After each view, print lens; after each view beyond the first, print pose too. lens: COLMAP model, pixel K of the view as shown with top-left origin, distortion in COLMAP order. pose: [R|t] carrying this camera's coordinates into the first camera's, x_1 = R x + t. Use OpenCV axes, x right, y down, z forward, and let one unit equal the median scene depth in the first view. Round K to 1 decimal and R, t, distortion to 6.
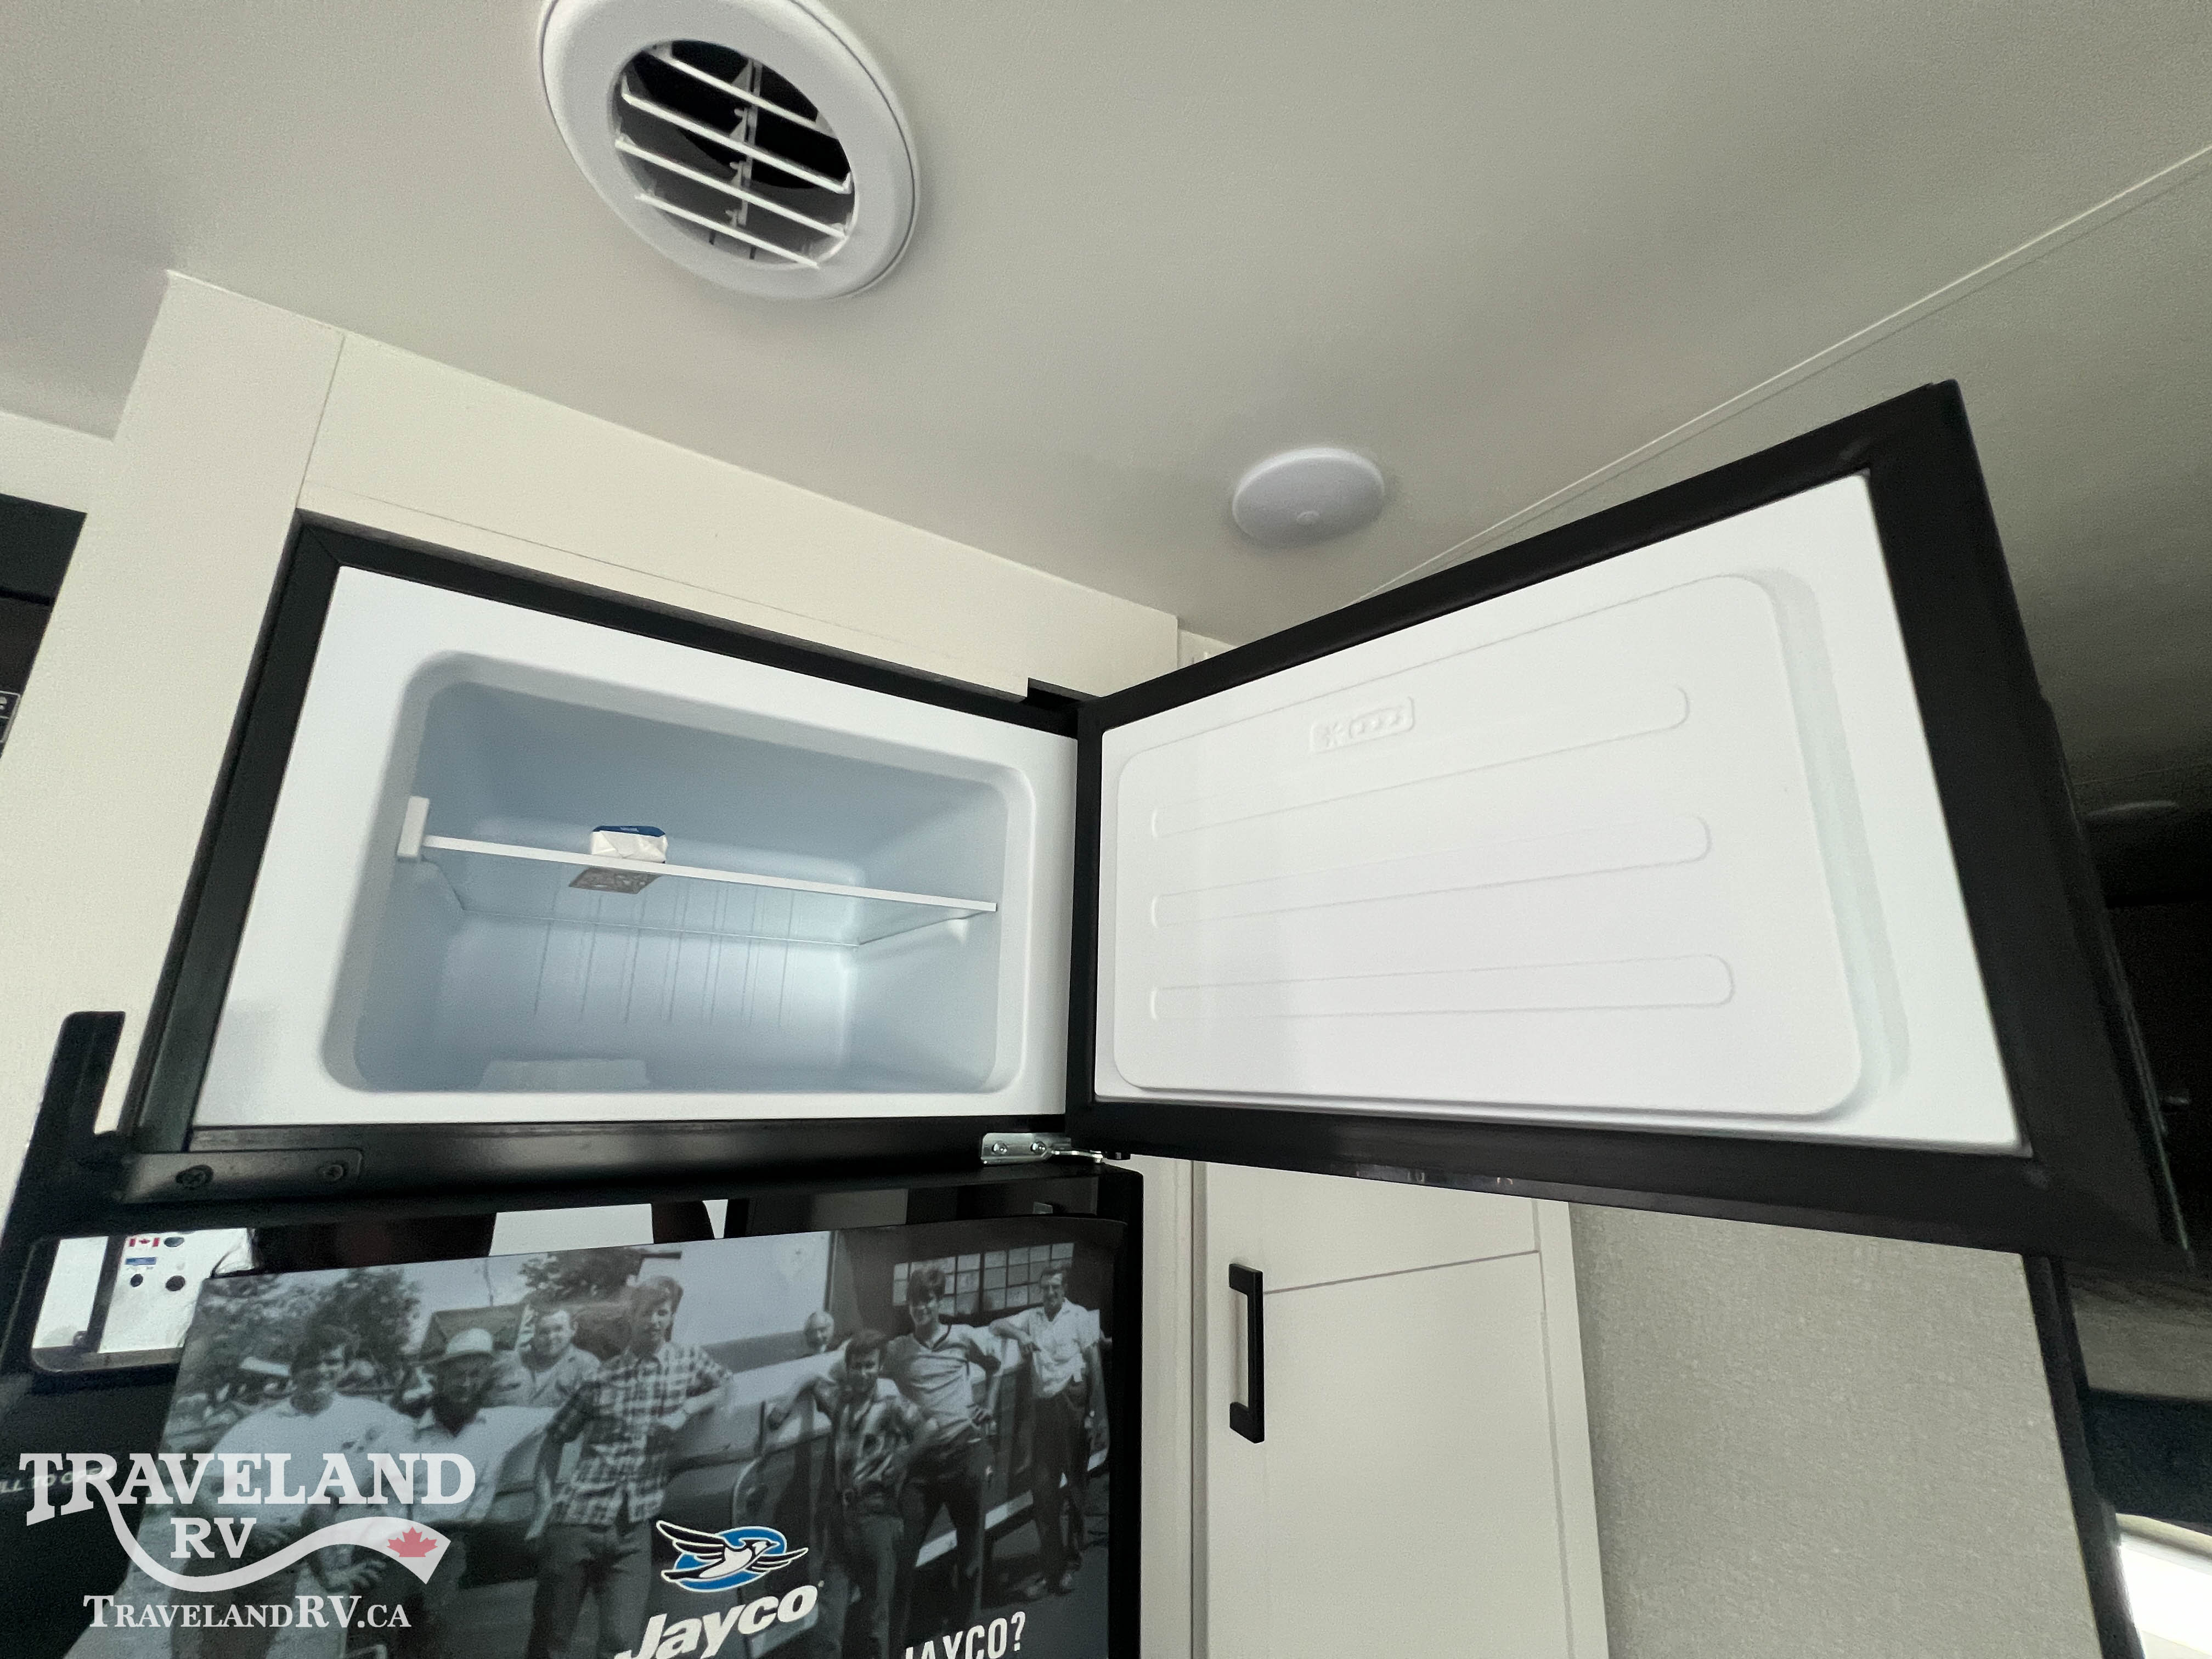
lens RADIAL K [[885.2, 0, 1103.4], [0, 885.2, 829.4], [0, 0, 1]] dist [-0.002085, 0.000040]
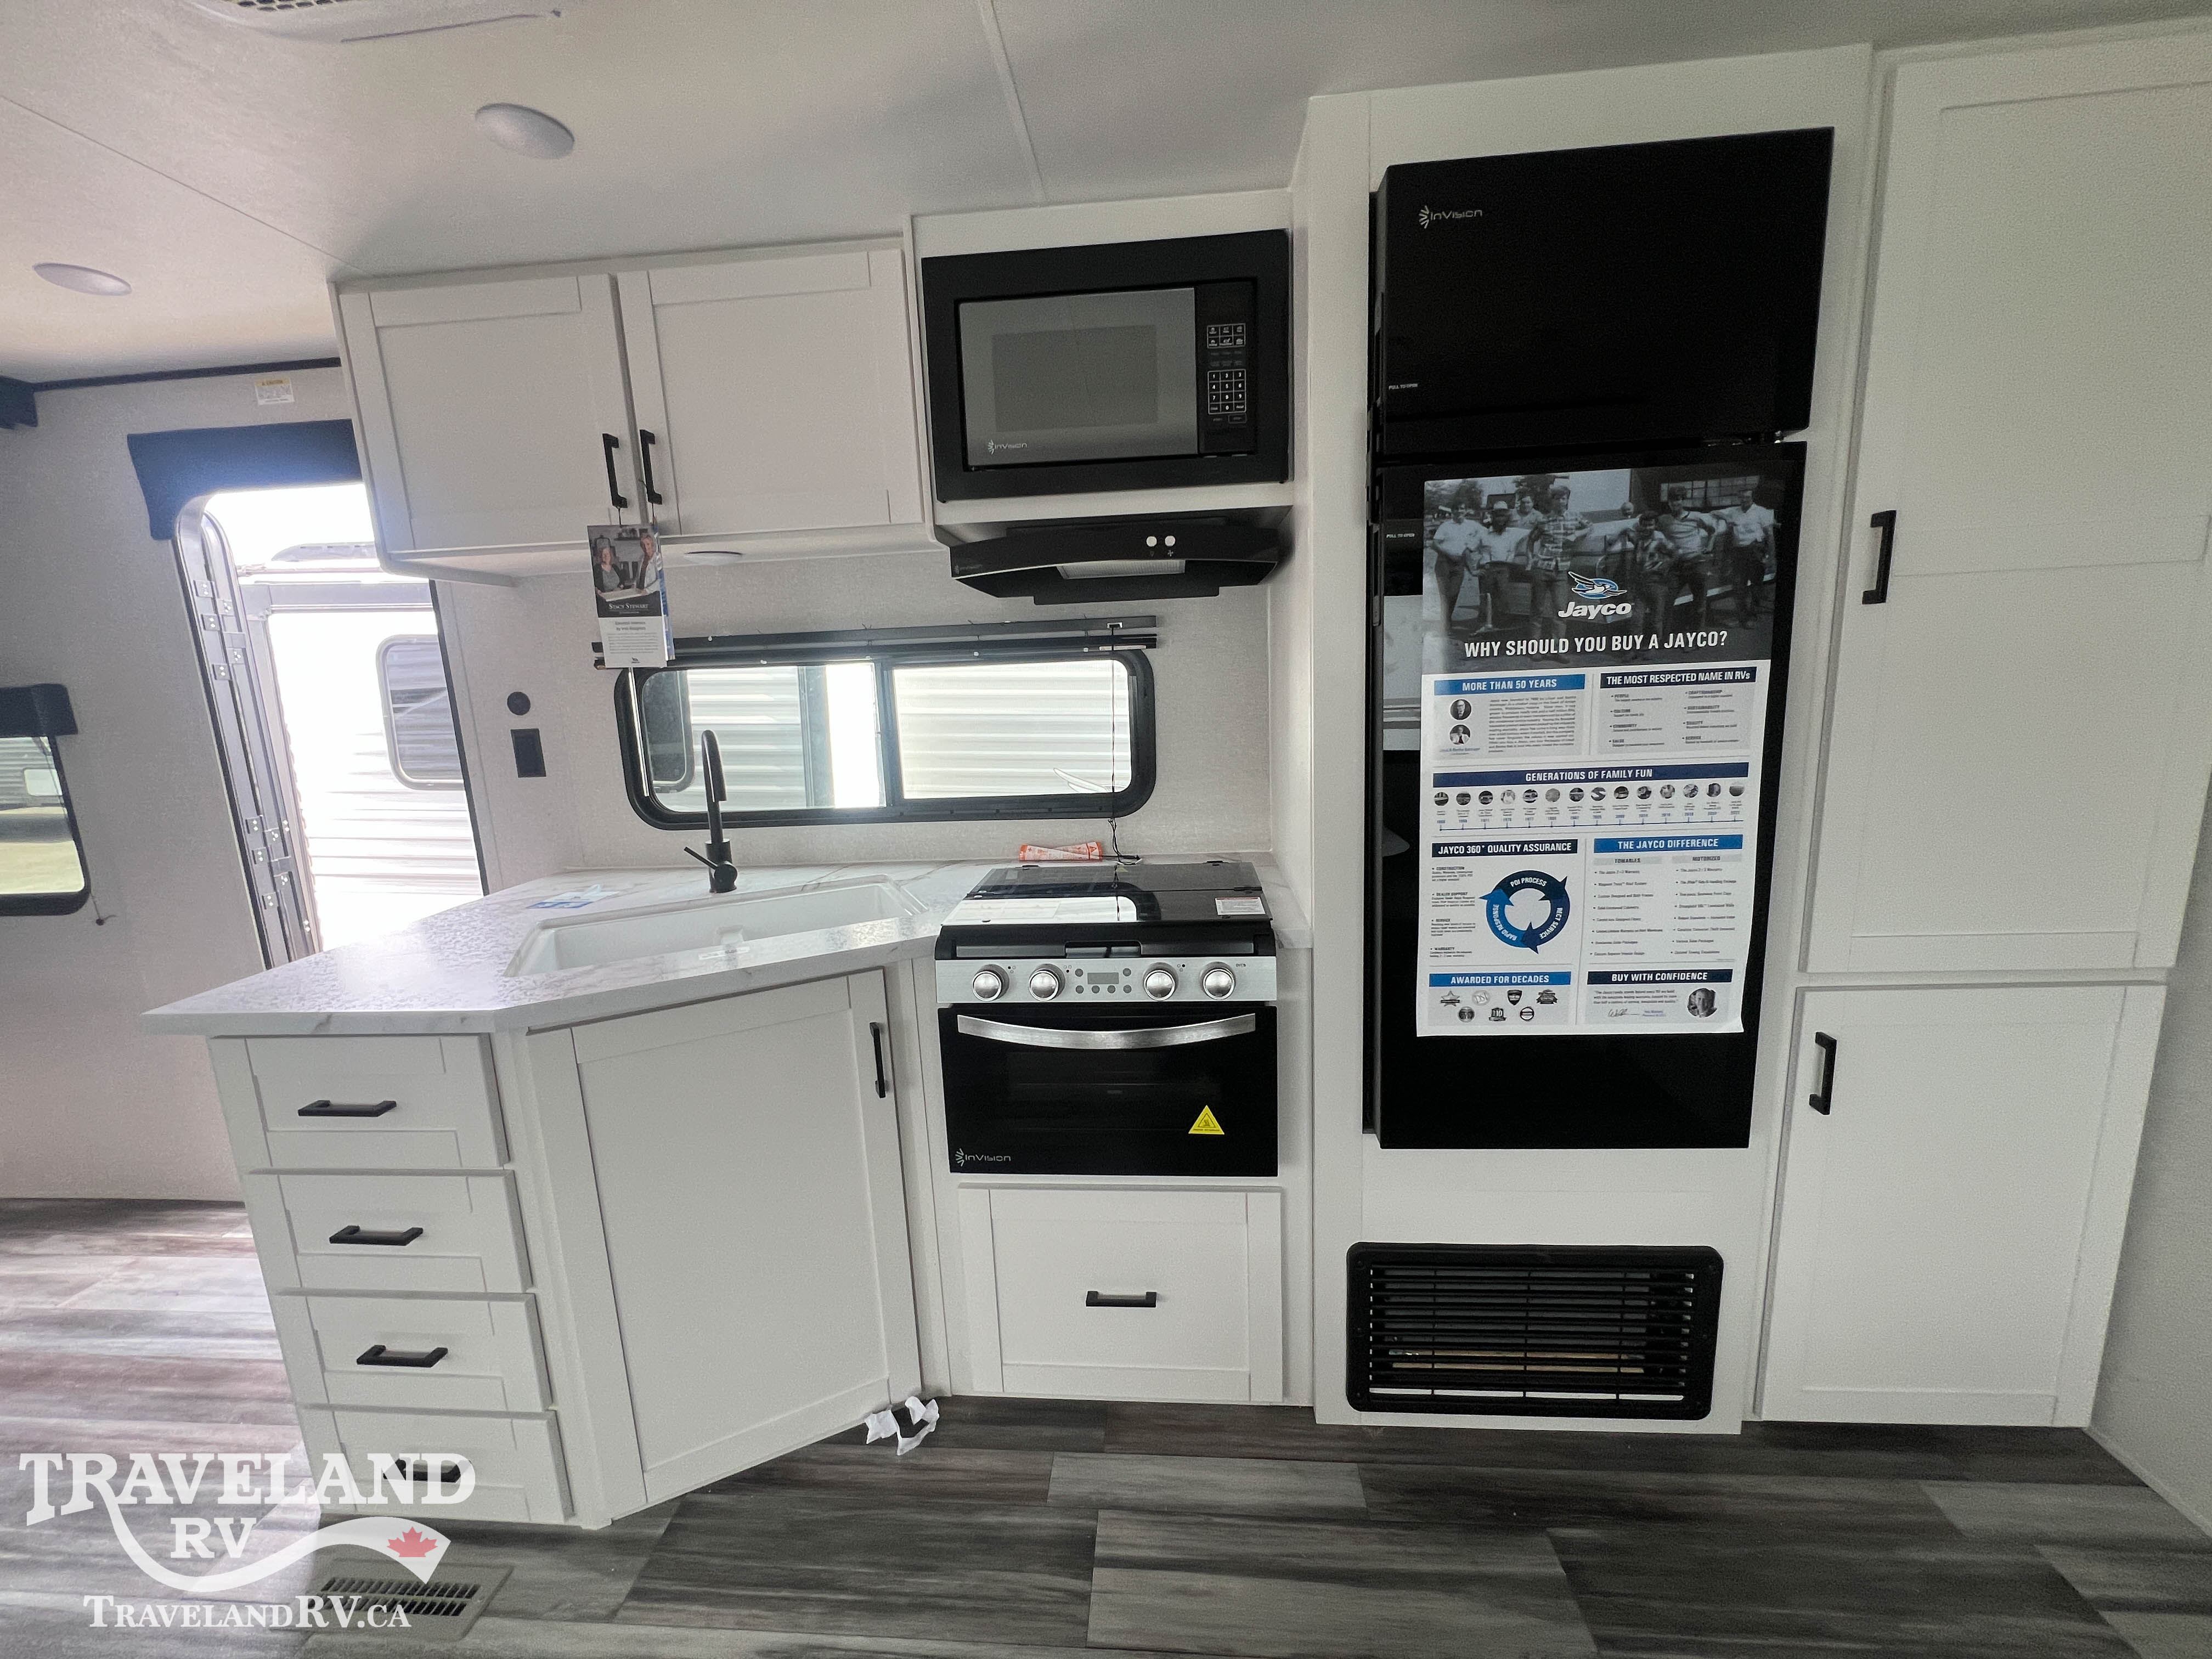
lens RADIAL K [[885.2, 0, 1104.4], [0, 885.2, 827.9], [0, 0, 1]] dist [-0.002085, 0.000040]
pose [[0.798420, 0.045808, -0.600355, 0.023667], [0.211938, 0.911906, 0.351439, 0.220881], [0.563567, -0.407834, 0.718376, -1.916791]]
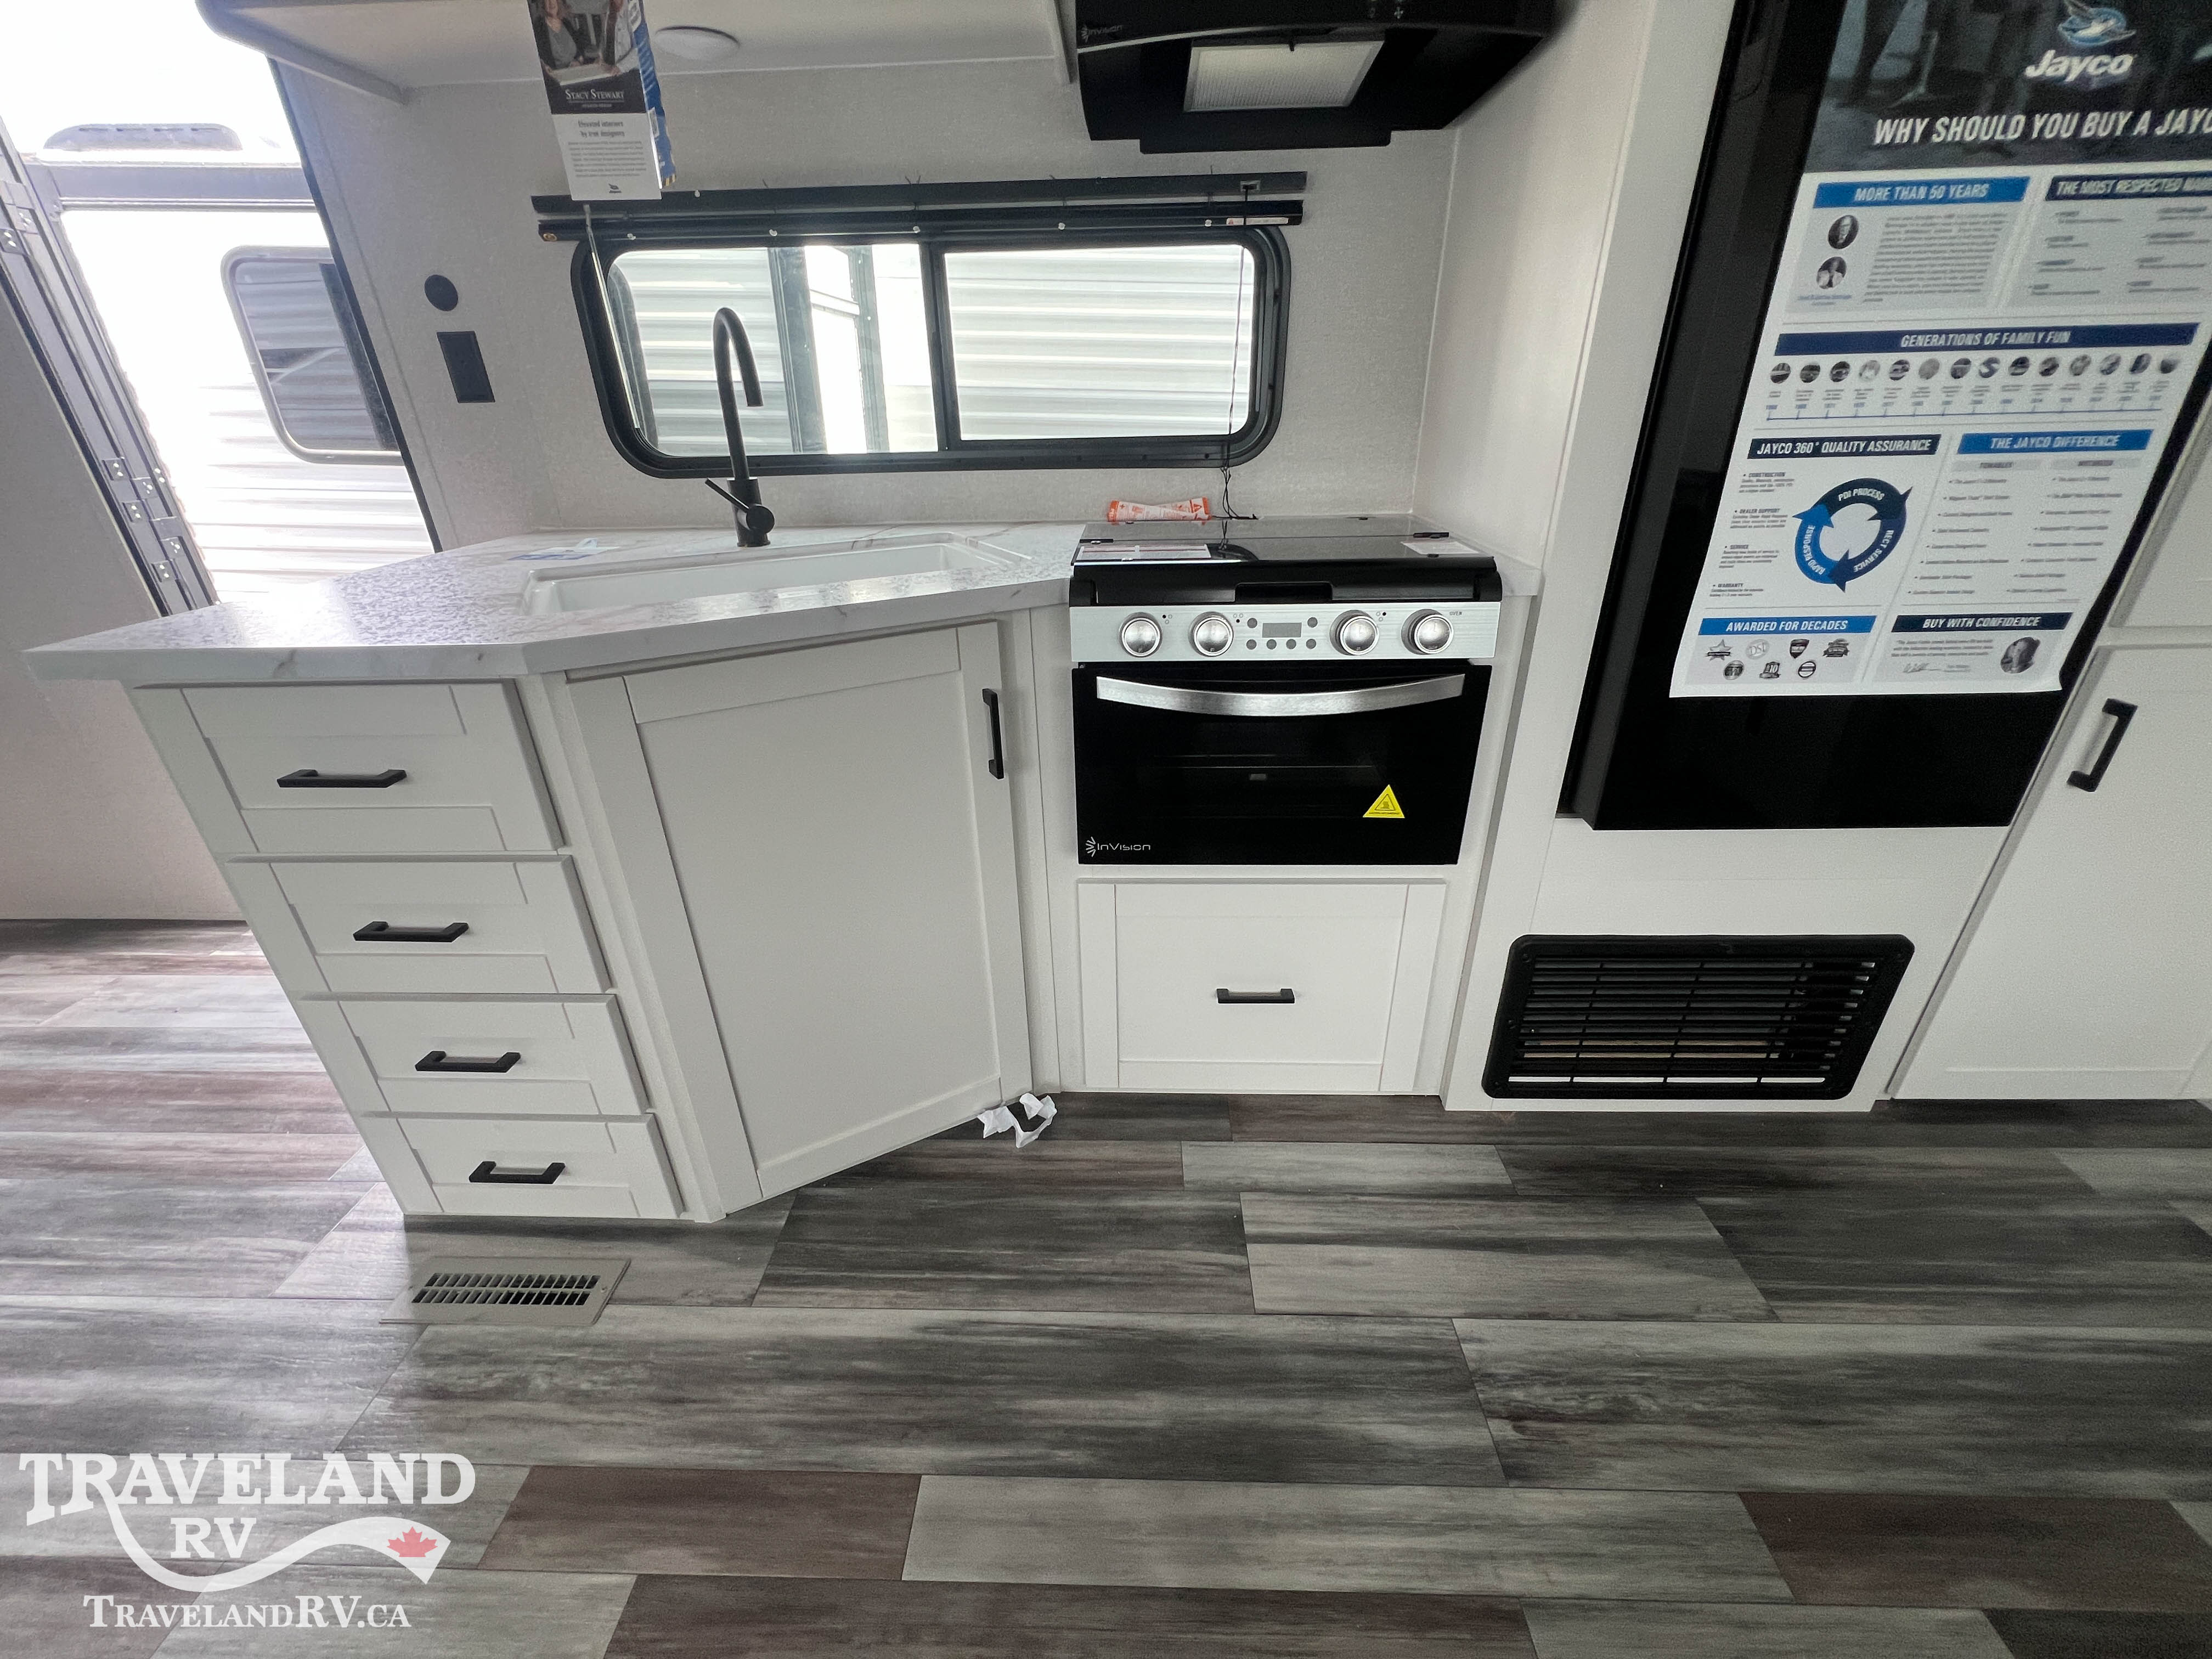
lens RADIAL K [[885.2, 0, 1103.6], [0, 885.2, 826.5], [0, 0, 1]] dist [-0.002085, 0.000040]
pose [[0.827304, 0.205106, -0.522972, -0.772940], [0.182697, 0.782113, 0.595753, 0.622783], [0.531215, -0.588414, 0.609573, -2.018420]]
